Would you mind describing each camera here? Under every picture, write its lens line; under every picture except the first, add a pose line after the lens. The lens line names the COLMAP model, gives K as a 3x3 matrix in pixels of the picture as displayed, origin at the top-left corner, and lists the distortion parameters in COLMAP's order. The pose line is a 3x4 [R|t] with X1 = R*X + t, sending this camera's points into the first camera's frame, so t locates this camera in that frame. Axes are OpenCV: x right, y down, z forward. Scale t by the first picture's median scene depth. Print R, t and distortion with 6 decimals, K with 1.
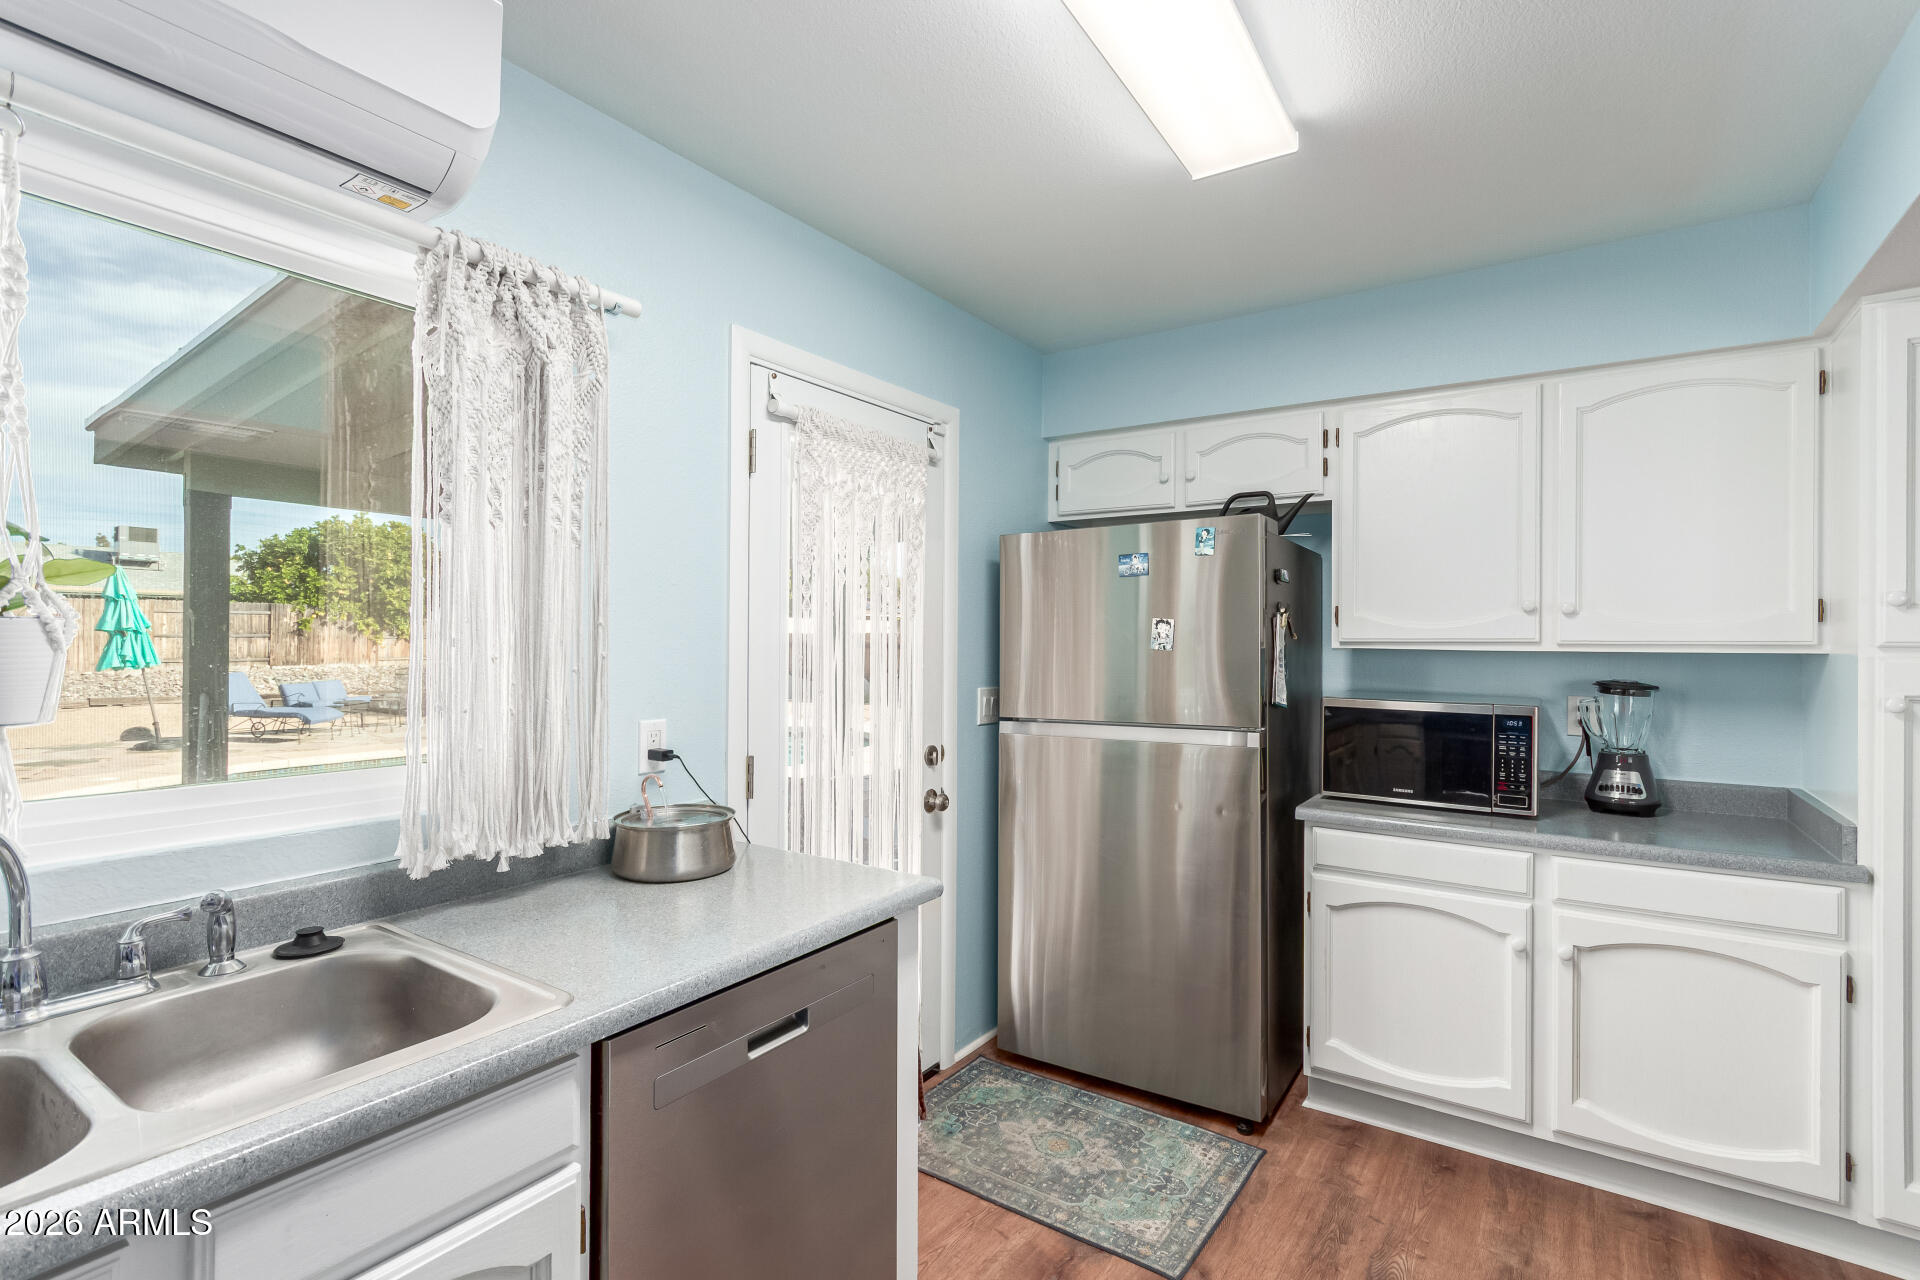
lens RADIAL K [[895.0, 0, 960.0], [0, 895.0, 640.0], [0, 0, 1]] dist [0.001179, 0.000239]
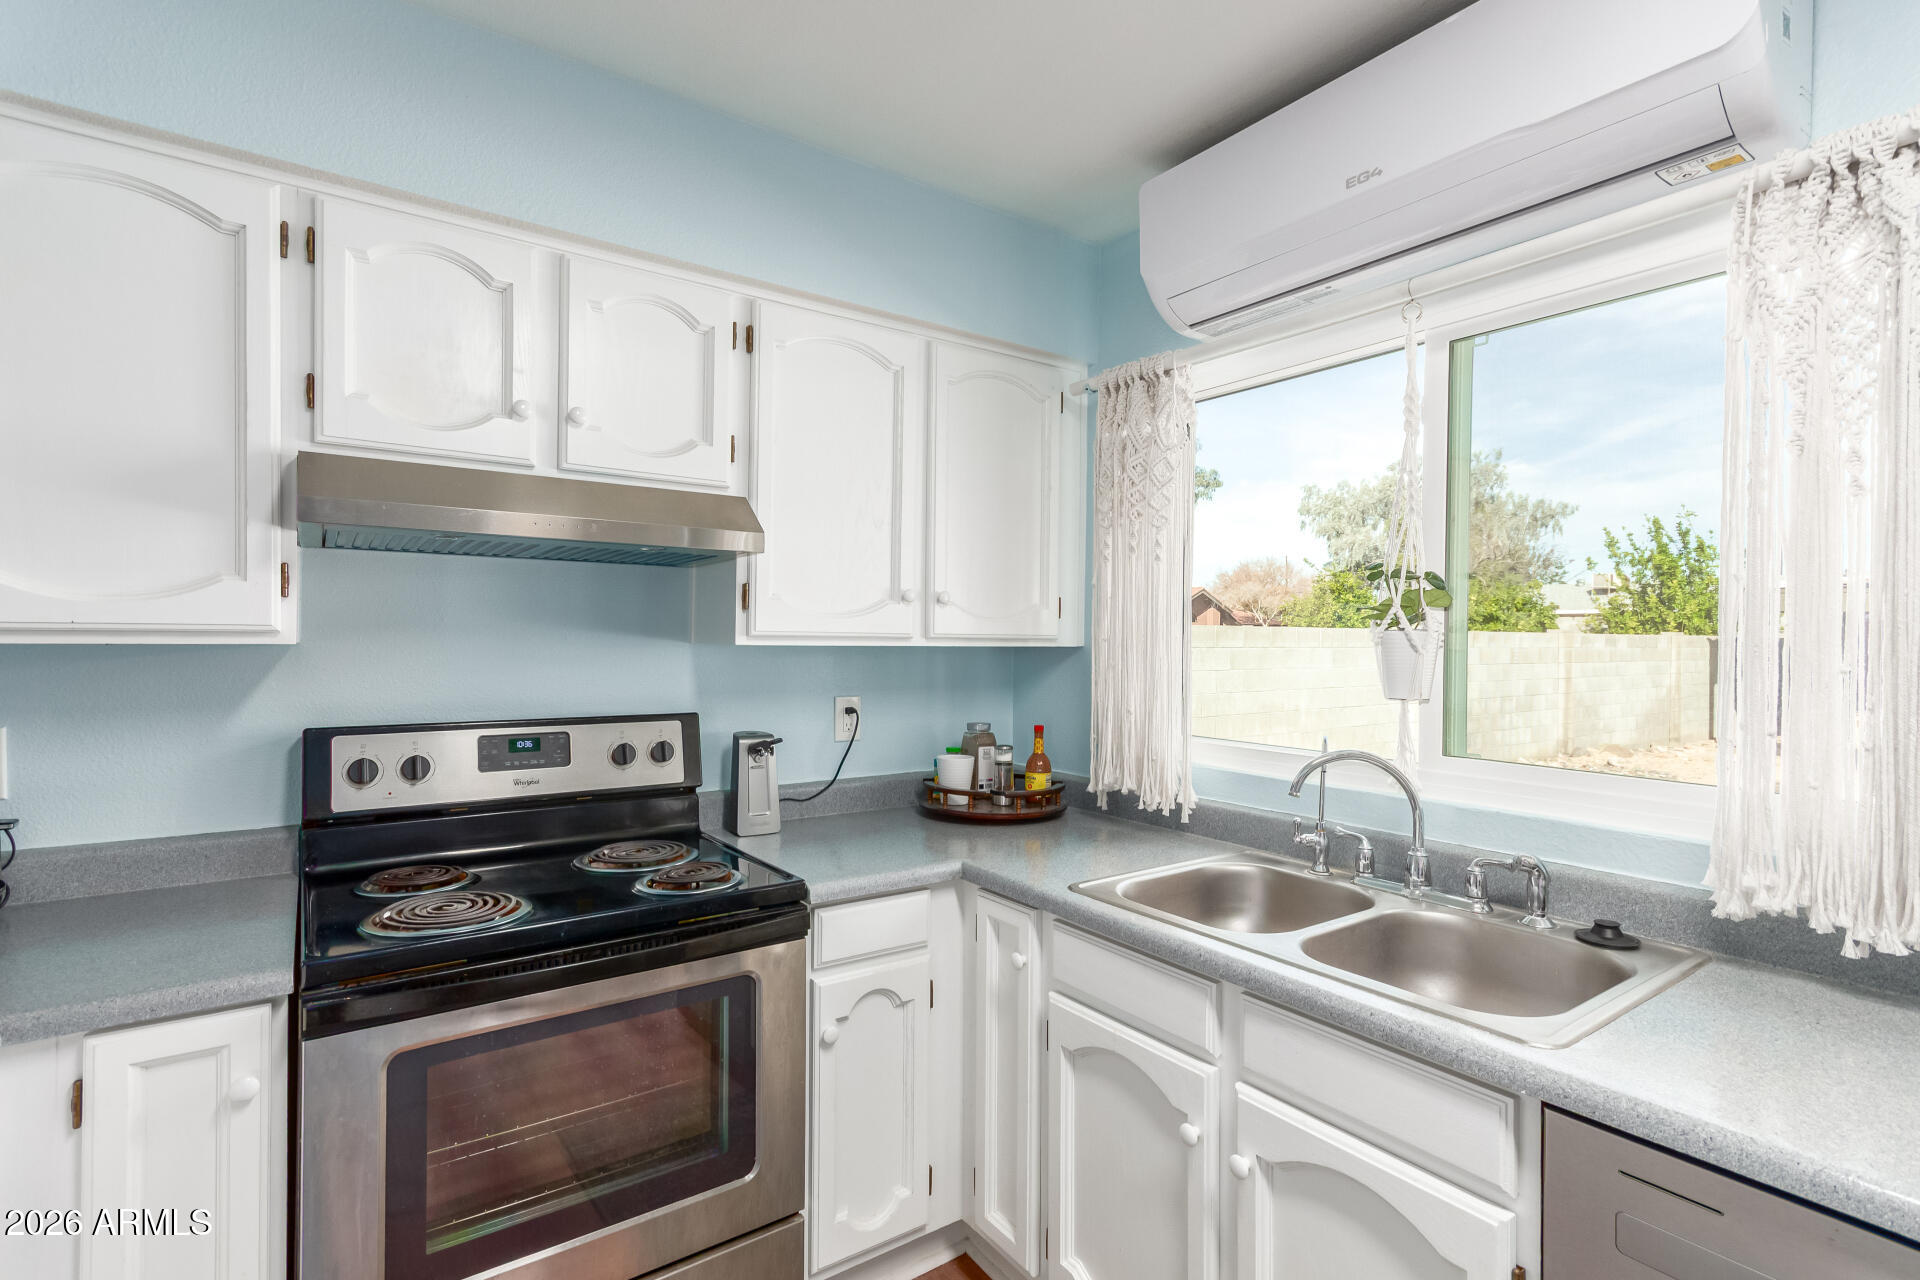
lens RADIAL K [[898.8, 0, 964.6], [0, 898.8, 642.7], [0, 0, 1]] dist [-0.000273, 0.000877]
pose [[-0.350310, -0.006824, -0.936609, 0.290593], [-0.009854, 0.999945, -0.003600, 0.003313], [0.936582, 0.007968, -0.350358, 0.361878]]
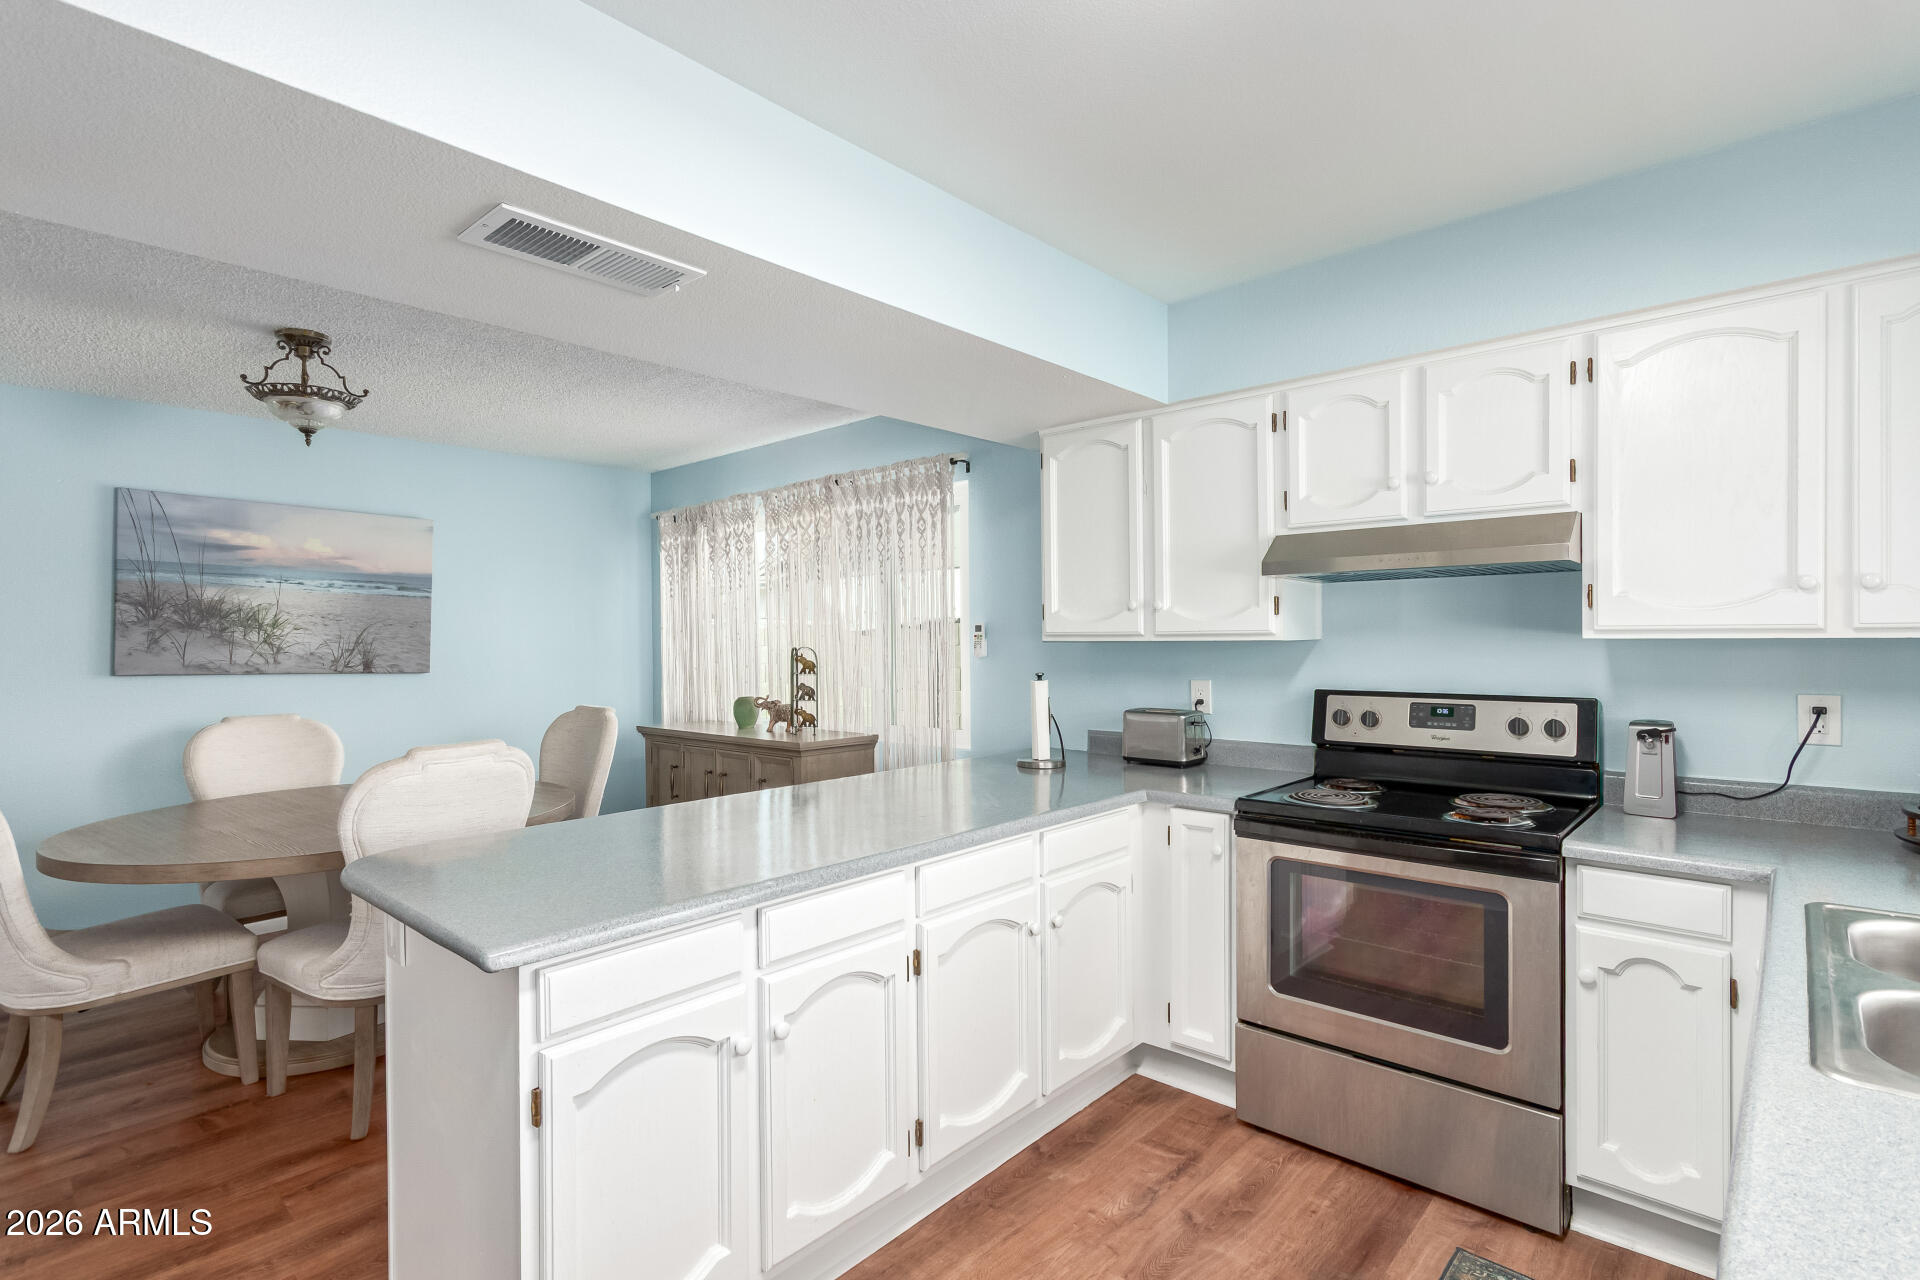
lens RADIAL K [[915.2, 0, 970.5], [0, 915.2, 642.1], [0, 0, 1]] dist [0.002360, 0.000833]
pose [[-0.990502, 0.000302, 0.137501, 0.104890], [0.000695, 0.999996, 0.002814, 0.005566], [-0.137499, 0.002883, -0.990498, 0.905857]]
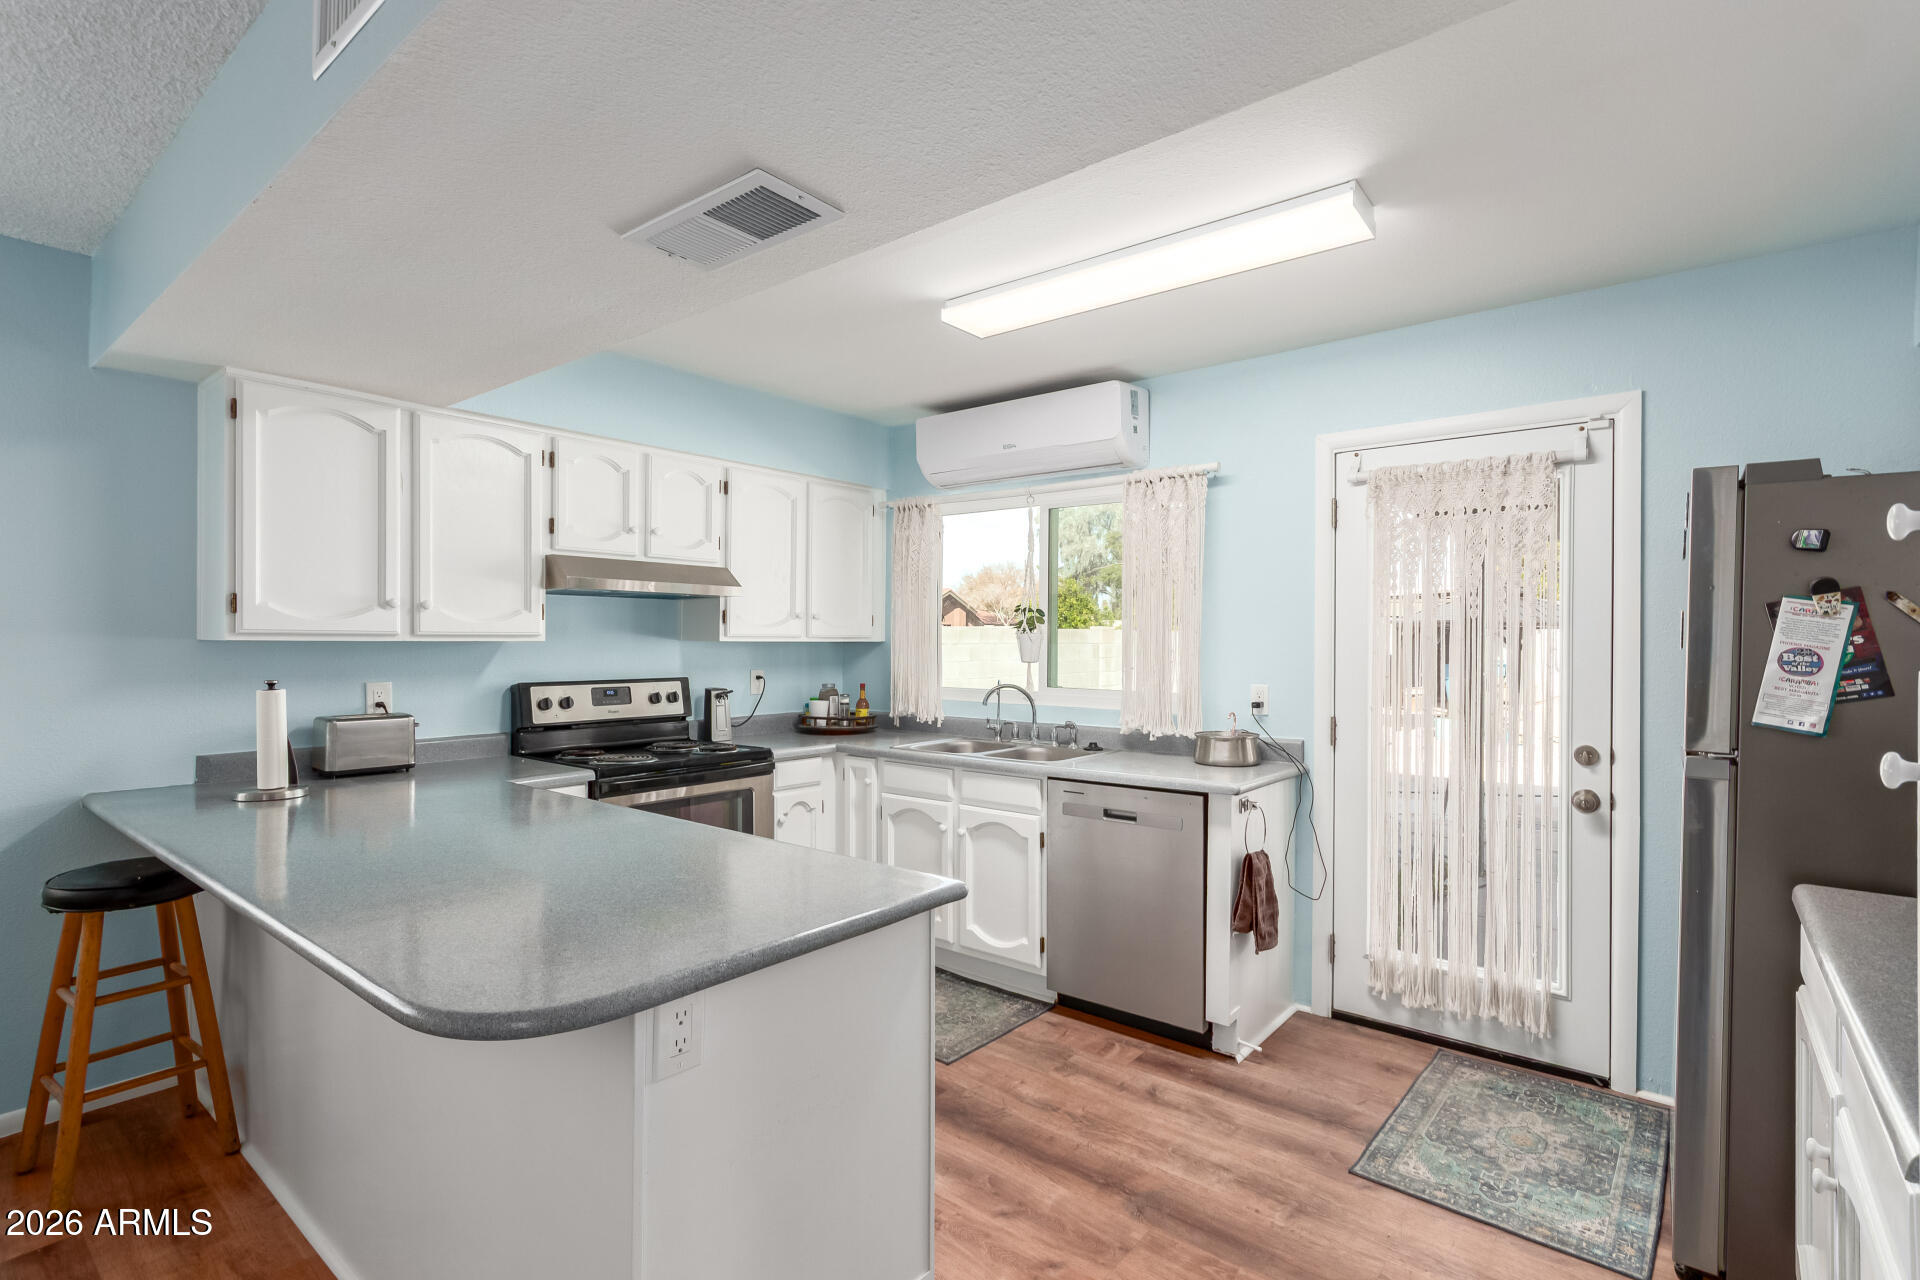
lens RADIAL K [[895.0, 0, 960.0], [0, 895.0, 640.0], [0, 0, 1]] dist [0.001179, 0.000239]
pose [[-0.087852, -0.007704, -0.996104, 1.154583], [-0.003322, 0.999967, -0.007441, 0.012901], [0.996128, 0.002655, -0.087874, 0.454206]]
